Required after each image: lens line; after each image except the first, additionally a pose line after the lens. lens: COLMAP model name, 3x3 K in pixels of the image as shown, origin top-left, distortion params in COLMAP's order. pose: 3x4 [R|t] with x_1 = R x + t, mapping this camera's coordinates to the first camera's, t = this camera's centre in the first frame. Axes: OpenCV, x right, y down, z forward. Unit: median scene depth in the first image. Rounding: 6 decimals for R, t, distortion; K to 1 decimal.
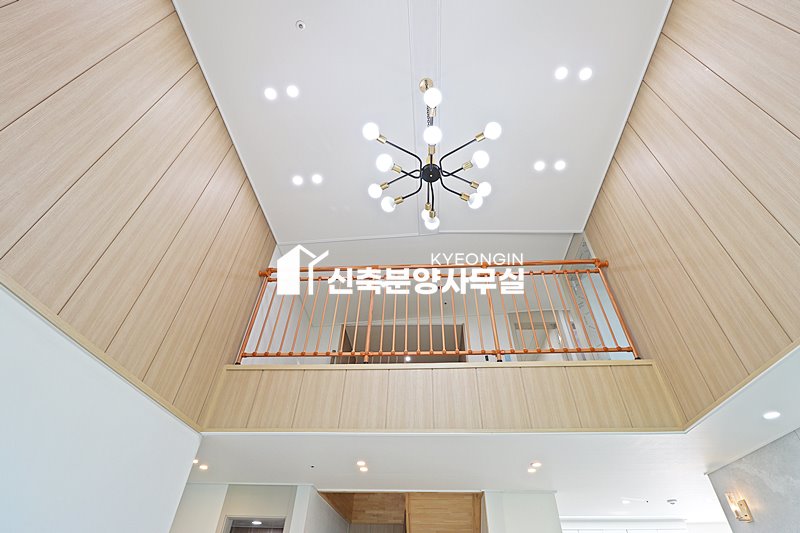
lens RADIAL K [[372.7, 0, 405.8], [0, 372.7, 264.2], [0, 0, 1]] dist [0.001192, -0.013595]
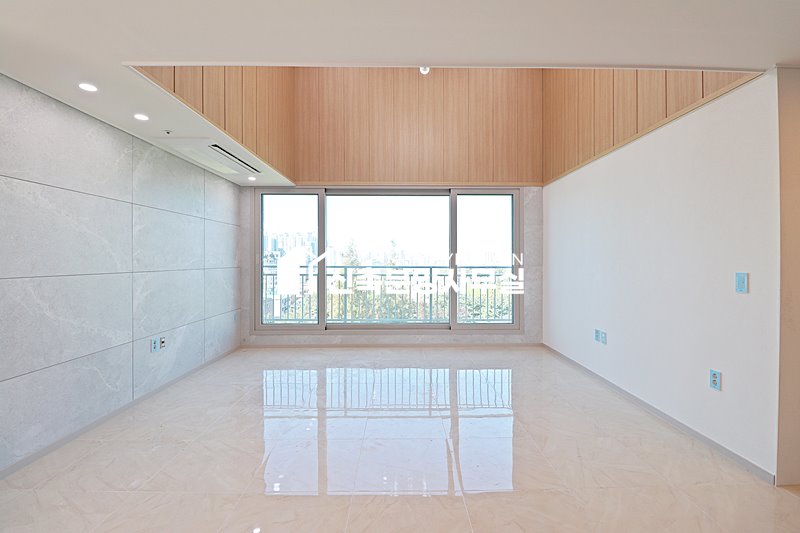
lens RADIAL K [[372.7, 0, 401.8], [0, 372.7, 261.9], [0, 0, 1]] dist [0.001192, -0.013595]
pose [[-0.997659, -0.020205, -0.065335, 0.189297], [0.028973, 0.740503, -0.671428, 1.082190], [0.061947, -0.671749, -0.738184, 1.113256]]
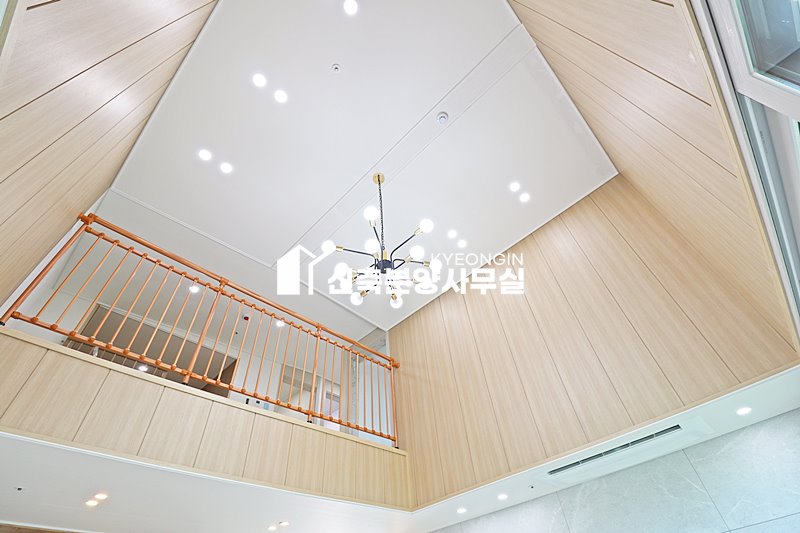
lens RADIAL K [[372.7, 0, 406.9], [0, 372.7, 265.6], [0, 0, 1]] dist [0.001192, -0.013595]
pose [[0.651725, 0.497334, 0.572637, -0.419021], [-0.434872, 0.863602, -0.255102, 0.019012], [-0.621402, -0.082767, 0.779108, 0.011429]]
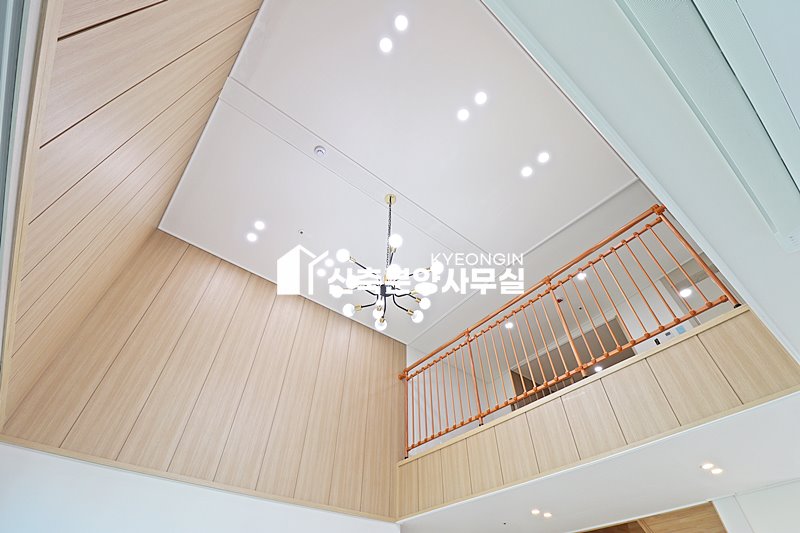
lens RADIAL K [[372.7, 0, 406.4], [0, 372.7, 260.6], [0, 0, 1]] dist [0.001192, -0.013595]
pose [[0.681781, -0.549470, -0.482967, 0.568517], [0.507537, 0.830735, -0.228660, -0.003168], [0.526859, -0.089227, 0.845256, -0.020772]]
